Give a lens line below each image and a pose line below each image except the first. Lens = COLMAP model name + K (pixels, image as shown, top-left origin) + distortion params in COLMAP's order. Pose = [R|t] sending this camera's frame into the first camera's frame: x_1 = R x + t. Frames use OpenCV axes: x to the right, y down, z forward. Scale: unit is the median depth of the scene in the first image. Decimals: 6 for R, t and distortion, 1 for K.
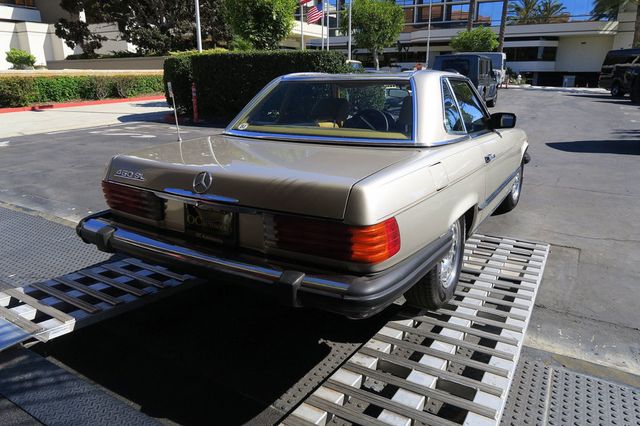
lens RADIAL K [[447.6, 0, 320.0], [0, 447.6, 213.0], [0, 0, 1]] dist [-0.003986, -0.002390]
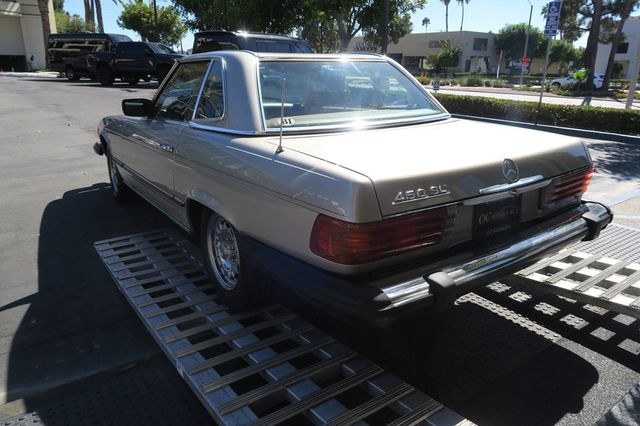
lens RADIAL K [[463.5, 0, 320.0], [0, 463.5, 213.0], [0, 0, 1]] dist [-0.015885, -0.002457]
pose [[0.385253, -0.273318, 0.881407, -0.107278], [0.252364, 0.949927, 0.184260, -0.021712], [-0.887633, 0.151449, 0.434937, 0.078792]]
